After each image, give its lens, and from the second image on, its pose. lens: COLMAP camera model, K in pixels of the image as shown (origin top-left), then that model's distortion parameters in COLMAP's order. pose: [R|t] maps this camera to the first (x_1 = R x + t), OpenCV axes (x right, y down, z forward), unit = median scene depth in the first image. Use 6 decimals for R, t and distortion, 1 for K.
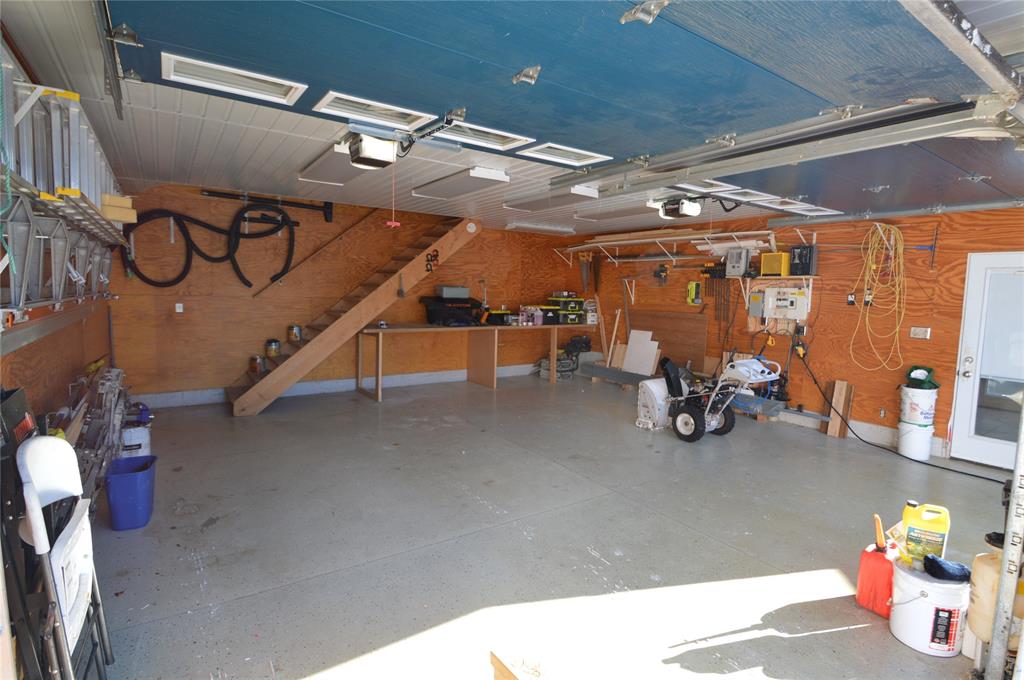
lens RADIAL K [[507.6, 0, 521.1], [0, 507.6, 337.1], [0, 0, 1]] dist [-0.001471, -0.000087]
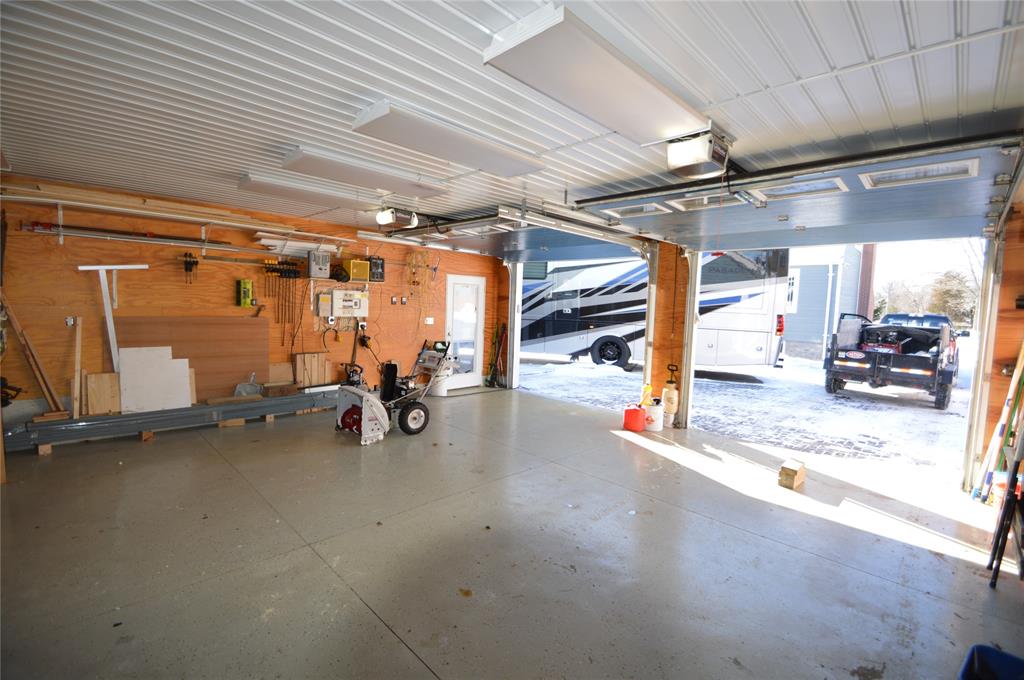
lens RADIAL K [[452.3, 0, 518.5], [0, 452.3, 336.1], [0, 0, 1]] dist [0.015663, -0.015813]
pose [[-0.182934, -0.106436, 0.977347, -0.487597], [0.047190, 0.992026, 0.116868, -0.082763], [-0.981992, 0.067500, -0.176453, 0.696666]]
